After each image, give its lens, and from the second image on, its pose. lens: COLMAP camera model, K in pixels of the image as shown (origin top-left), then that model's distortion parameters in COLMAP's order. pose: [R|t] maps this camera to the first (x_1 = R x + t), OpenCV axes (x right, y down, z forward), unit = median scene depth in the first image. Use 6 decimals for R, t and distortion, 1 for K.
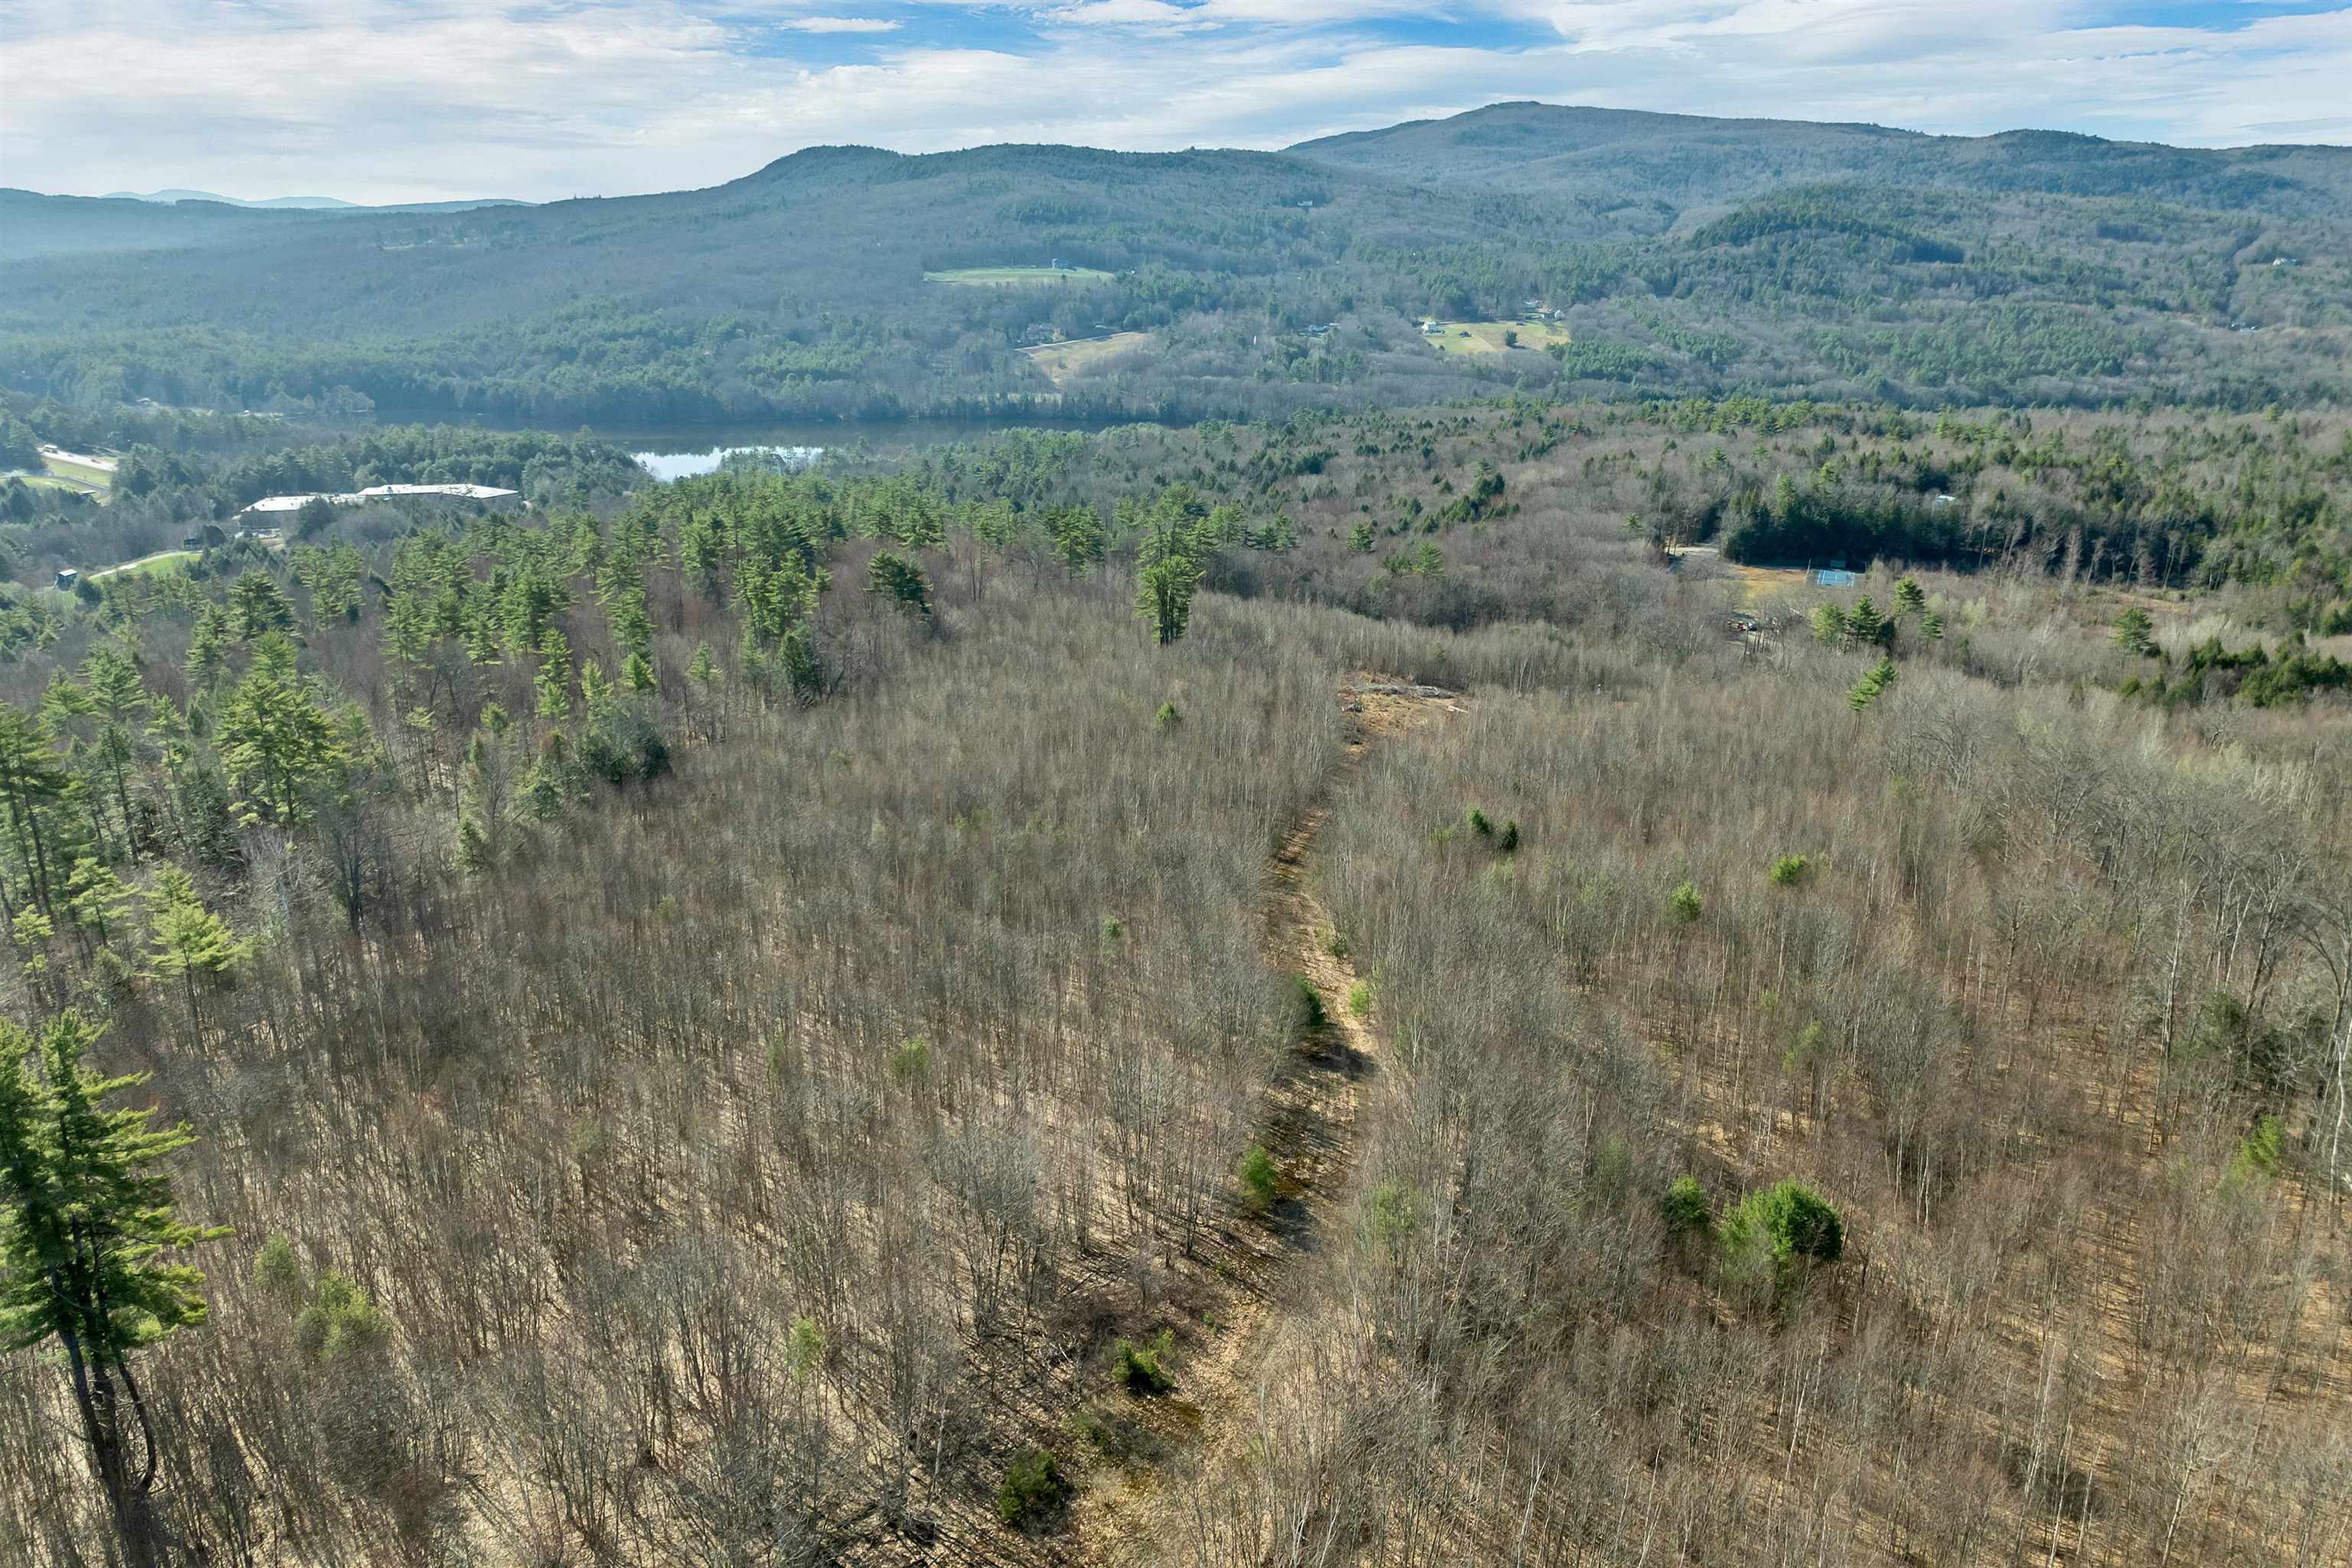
lens RADIAL K [[1716.3, 0, 1176.0], [0, 1716.3, 784.0], [0, 0, 1]] dist [-0.004611, -0.008235]
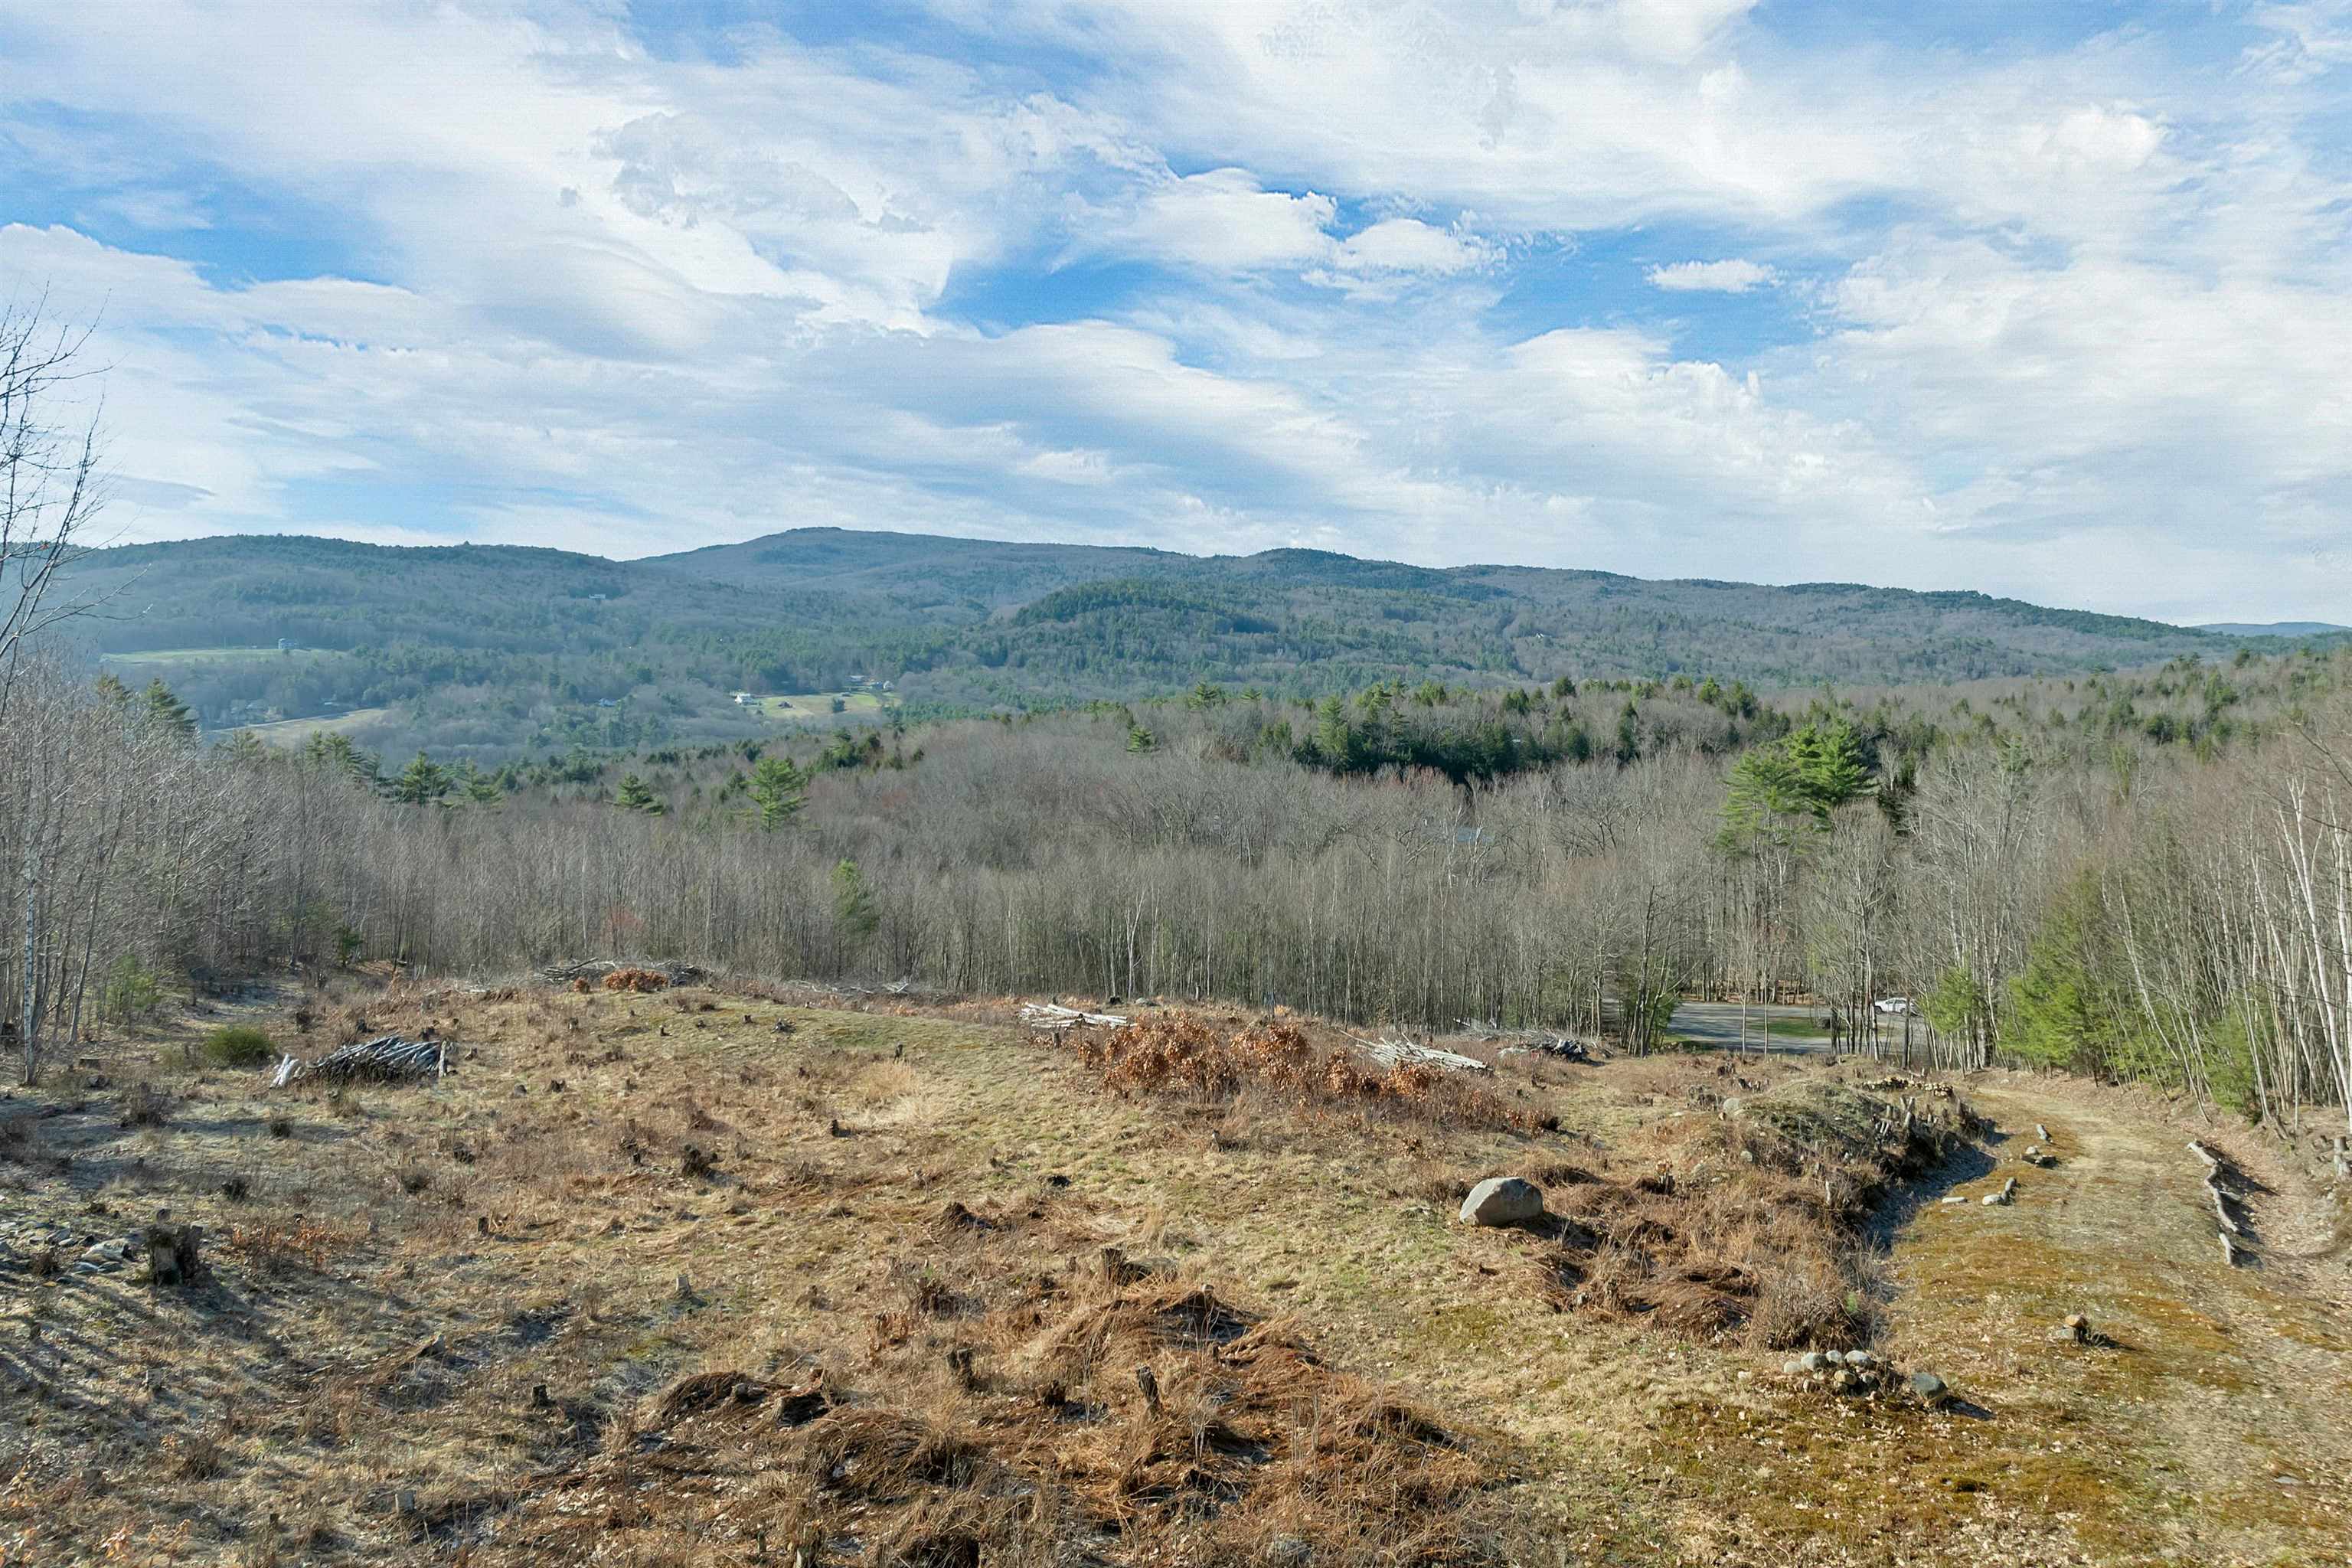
lens RADIAL K [[1715.1, 0, 1186.1], [0, 1715.1, 732.6], [0, 0, 1]] dist [-0.006514, -0.068090]
pose [[0.922787, -0.018642, 0.384859, 0.019656], [0.122923, 0.960880, -0.248194, -0.004760], [-0.365176, 0.276338, 0.888979, 0.148713]]
